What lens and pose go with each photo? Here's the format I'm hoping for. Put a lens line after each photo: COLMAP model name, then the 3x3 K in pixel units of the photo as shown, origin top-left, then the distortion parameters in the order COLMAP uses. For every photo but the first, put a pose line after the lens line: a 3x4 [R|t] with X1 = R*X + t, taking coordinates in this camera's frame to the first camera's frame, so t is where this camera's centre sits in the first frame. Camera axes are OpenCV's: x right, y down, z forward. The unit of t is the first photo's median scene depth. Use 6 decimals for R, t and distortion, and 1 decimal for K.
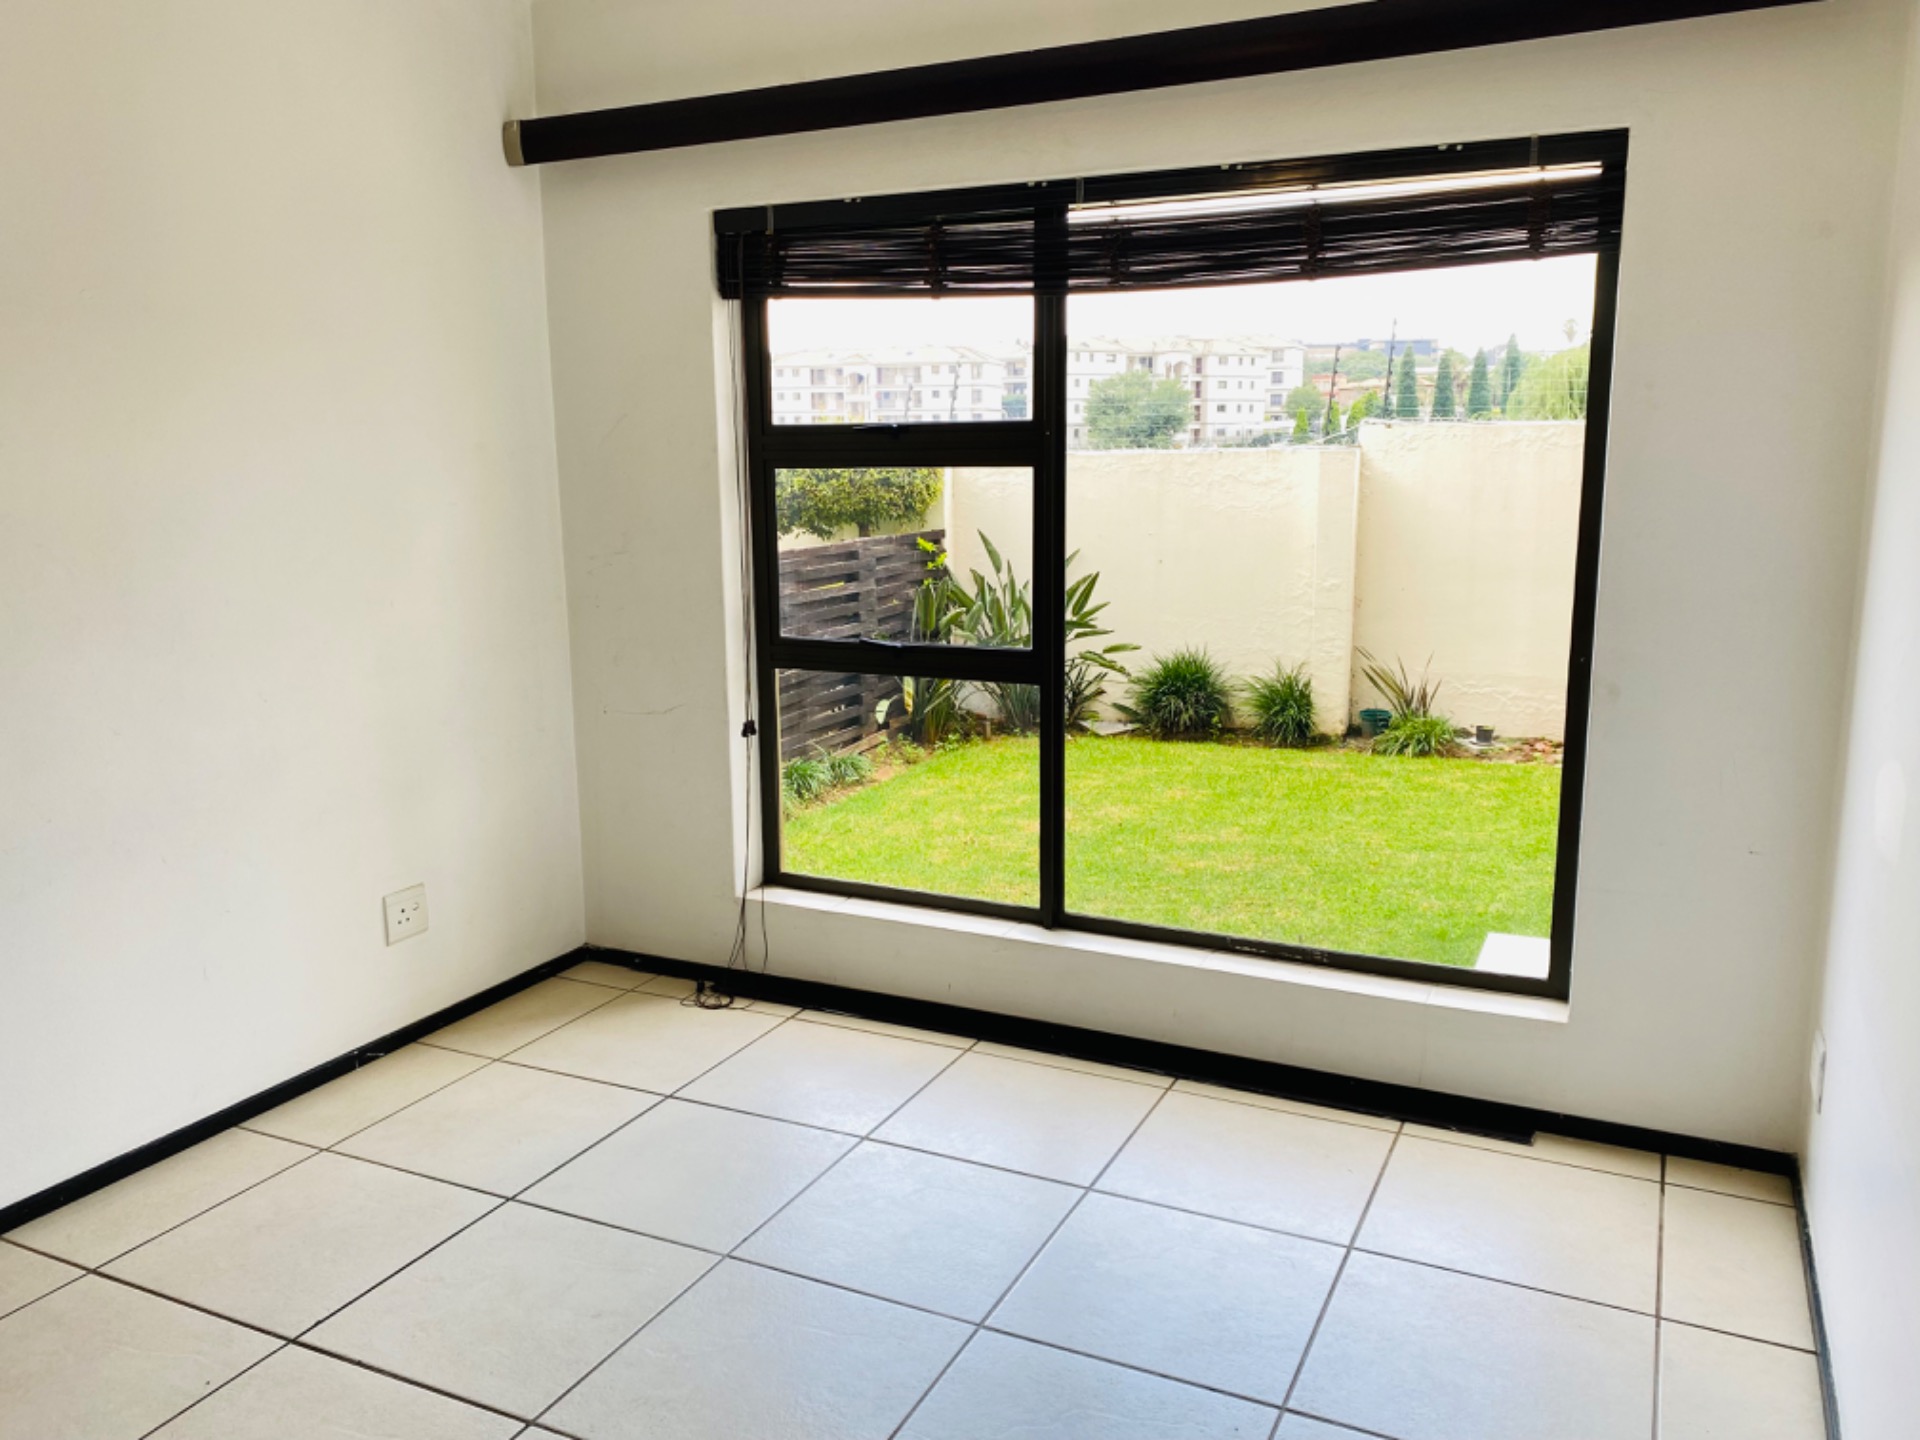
lens RADIAL K [[1462.3, 0, 960.6], [0, 1462.3, 691.7], [0, 0, 1]] dist [0.044176, -0.044515]
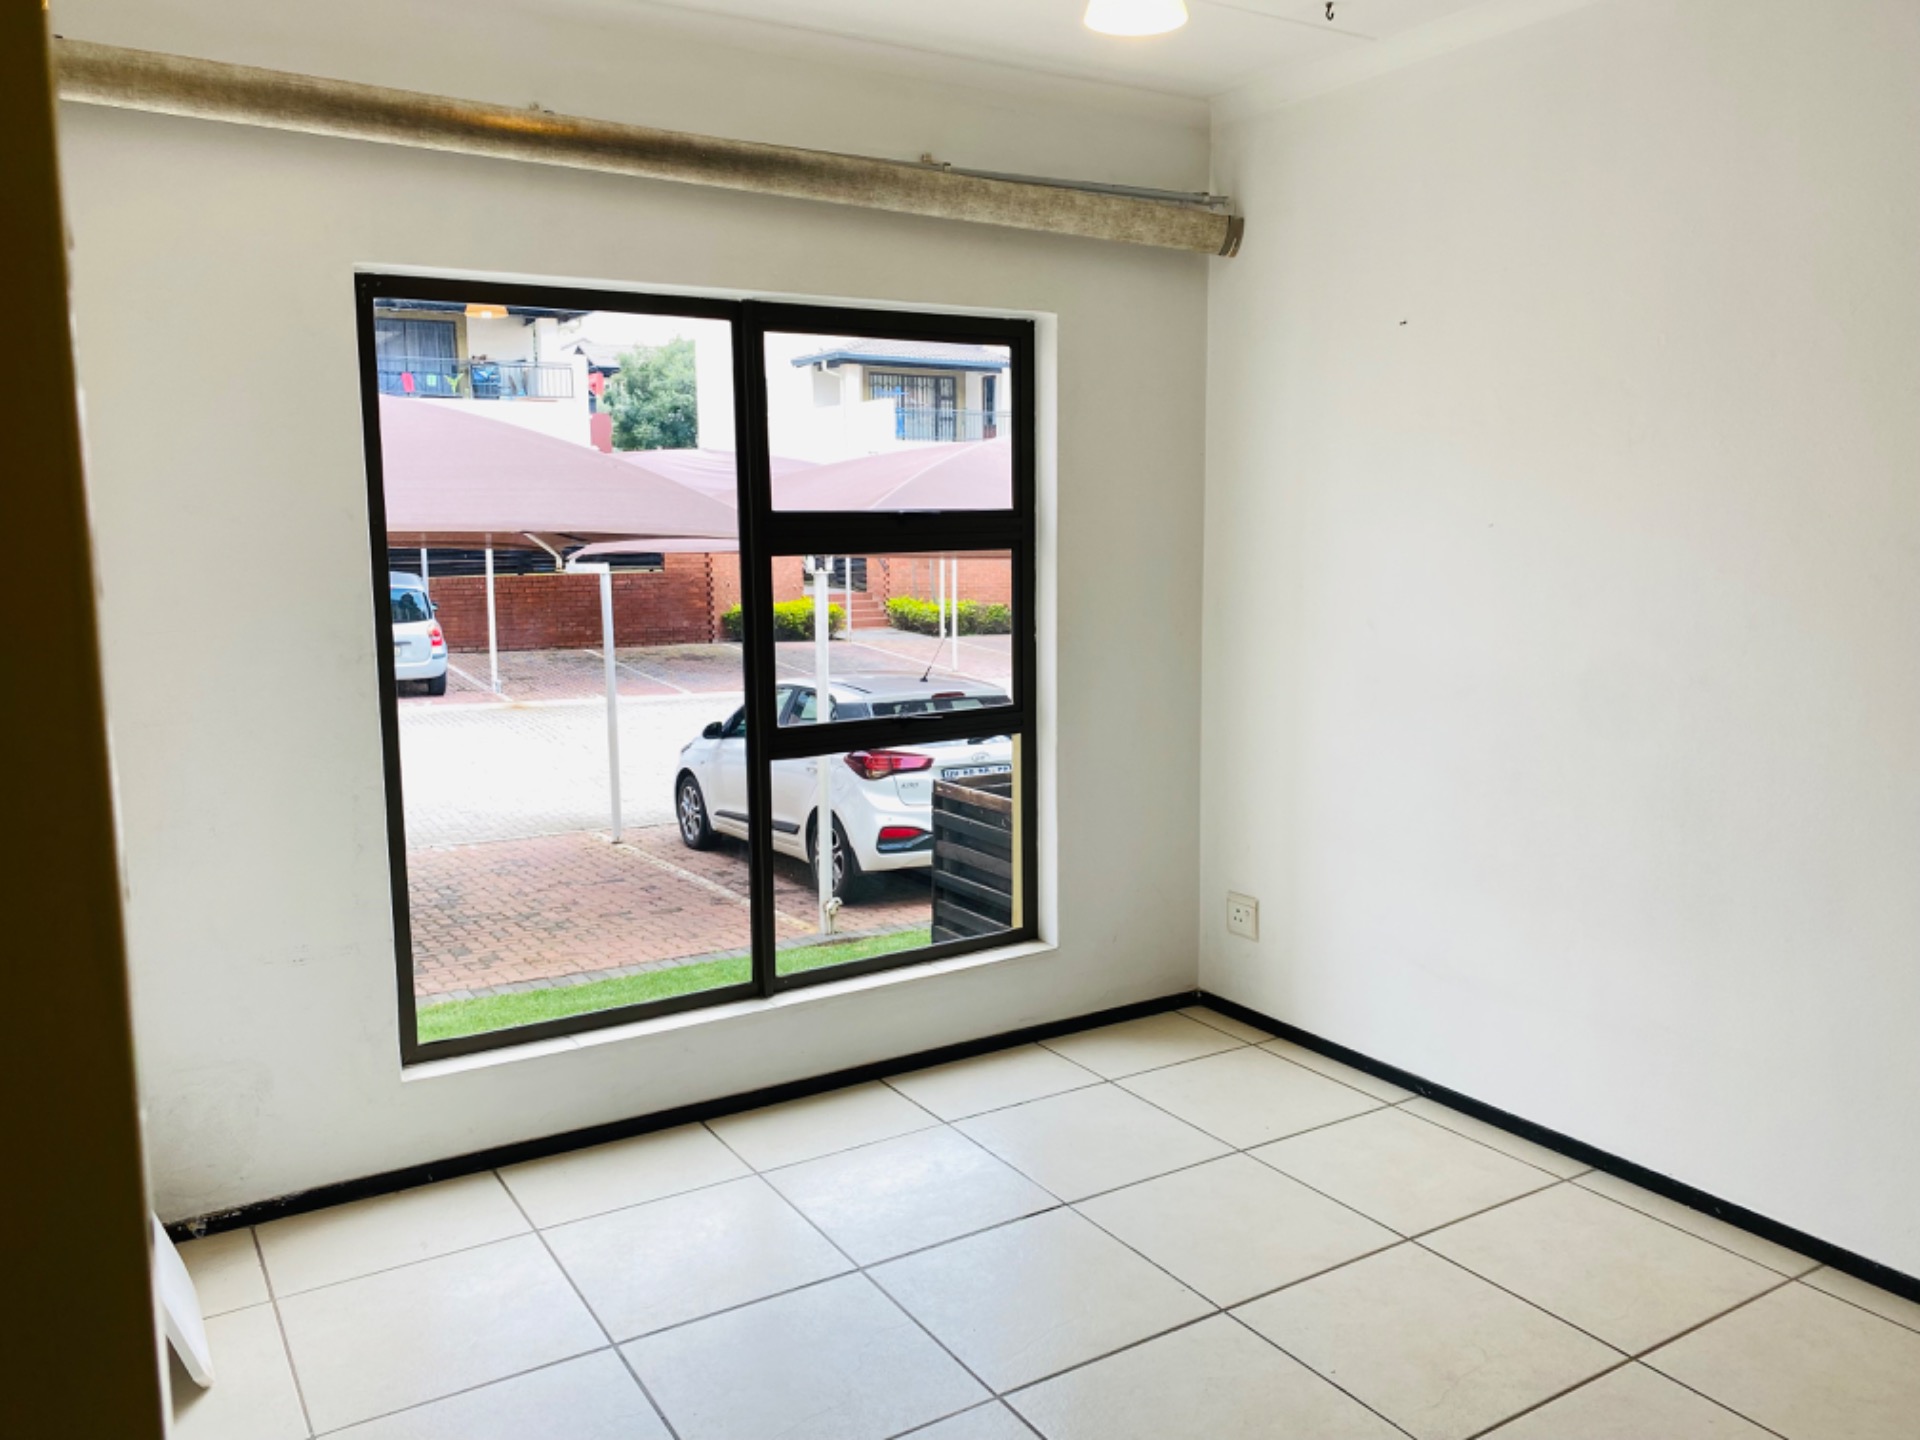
lens RADIAL K [[1460.0, 0, 968.1], [0, 1460.0, 707.6], [0, 0, 1]] dist [0.041400, -0.042619]
pose [[0.529743, -0.102589, 0.841931, -0.888327], [0.141877, 0.989390, 0.031287, -0.065073], [-0.836208, 0.102877, 0.538677, 0.385388]]
